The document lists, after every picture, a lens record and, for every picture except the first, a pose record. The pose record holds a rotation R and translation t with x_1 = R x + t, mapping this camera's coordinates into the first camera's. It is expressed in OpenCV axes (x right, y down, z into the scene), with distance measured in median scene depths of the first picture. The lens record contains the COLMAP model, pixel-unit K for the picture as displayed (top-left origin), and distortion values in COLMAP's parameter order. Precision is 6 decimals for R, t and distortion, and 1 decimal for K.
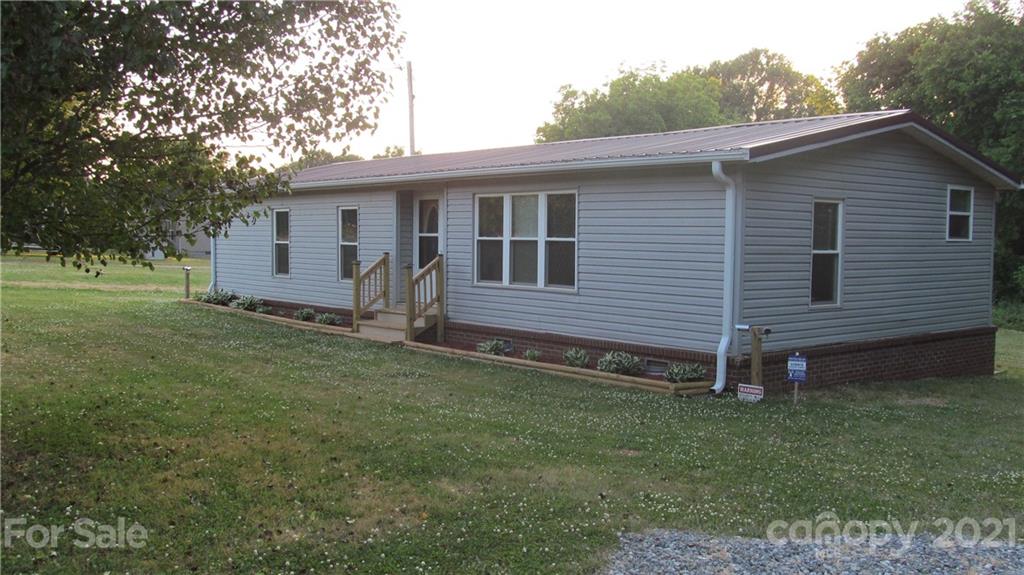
lens RADIAL K [[968.2, 0, 513.4], [0, 968.2, 291.3], [0, 0, 1]] dist [-0.047343, 0.000000]
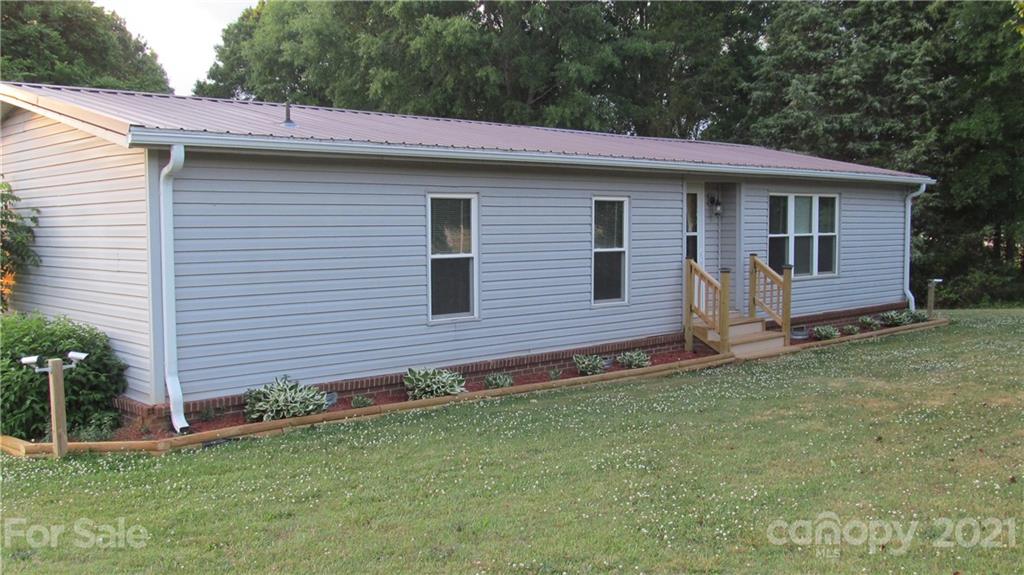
lens RADIAL K [[968.2, 0, 510.7], [0, 968.2, 289.2], [0, 0, 1]] dist [-0.047343, 0.000000]
pose [[-0.057823, -0.047351, 0.997203, -1.046807], [0.091379, 0.994430, 0.052518, -0.077620], [-0.994136, 0.094160, -0.053174, 1.345008]]
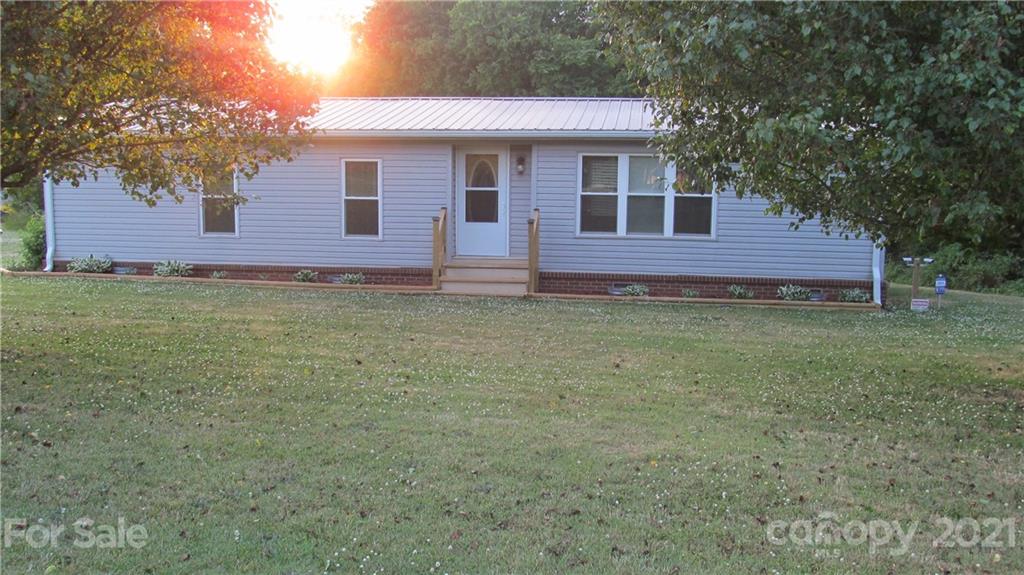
lens RADIAL K [[968.2, 0, 508.7], [0, 968.2, 284.1], [0, 0, 1]] dist [-0.047343, 0.000000]
pose [[0.762397, -0.080252, 0.642115, -0.810430], [0.036020, 0.996005, 0.081715, -0.045502], [-0.646107, -0.039170, 0.762241, 0.227321]]
